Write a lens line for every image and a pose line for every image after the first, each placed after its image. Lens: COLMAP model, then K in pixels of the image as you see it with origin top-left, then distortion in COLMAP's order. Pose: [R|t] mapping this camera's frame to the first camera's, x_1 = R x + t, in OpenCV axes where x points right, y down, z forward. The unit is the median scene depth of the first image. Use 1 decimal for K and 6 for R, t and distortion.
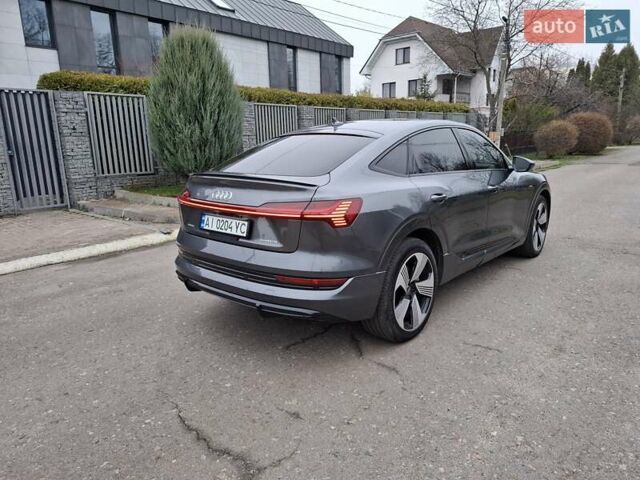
lens RADIAL K [[441.0, 0, 322.0], [0, 441.0, 242.6], [0, 0, 1]] dist [0.050225, -0.058715]
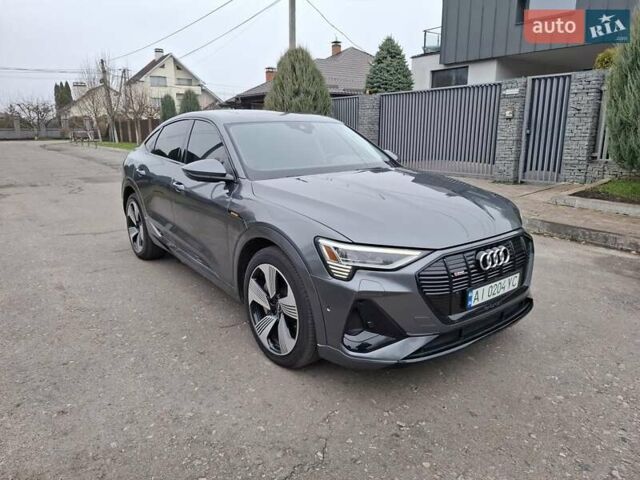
lens RADIAL K [[432.6, 0, 320.5], [0, 432.6, 237.0], [0, 0, 1]] dist [0.068540, -0.070962]
pose [[-0.192879, 0.257482, -0.946837, 1.588359], [-0.209836, 0.931810, 0.296141, -0.464098], [0.958523, 0.255800, -0.125697, 1.864946]]
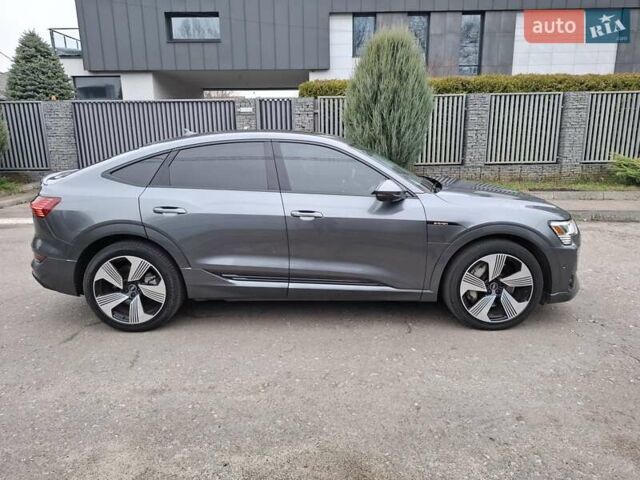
lens RADIAL K [[441.0, 0, 322.0], [0, 441.0, 242.6], [0, 0, 1]] dist [0.050225, -0.058715]
pose [[0.649233, 0.192628, -0.735793, 1.347350], [-0.172281, 0.979498, 0.104416, -0.211347], [0.740821, 0.058973, 0.669108, 0.612358]]
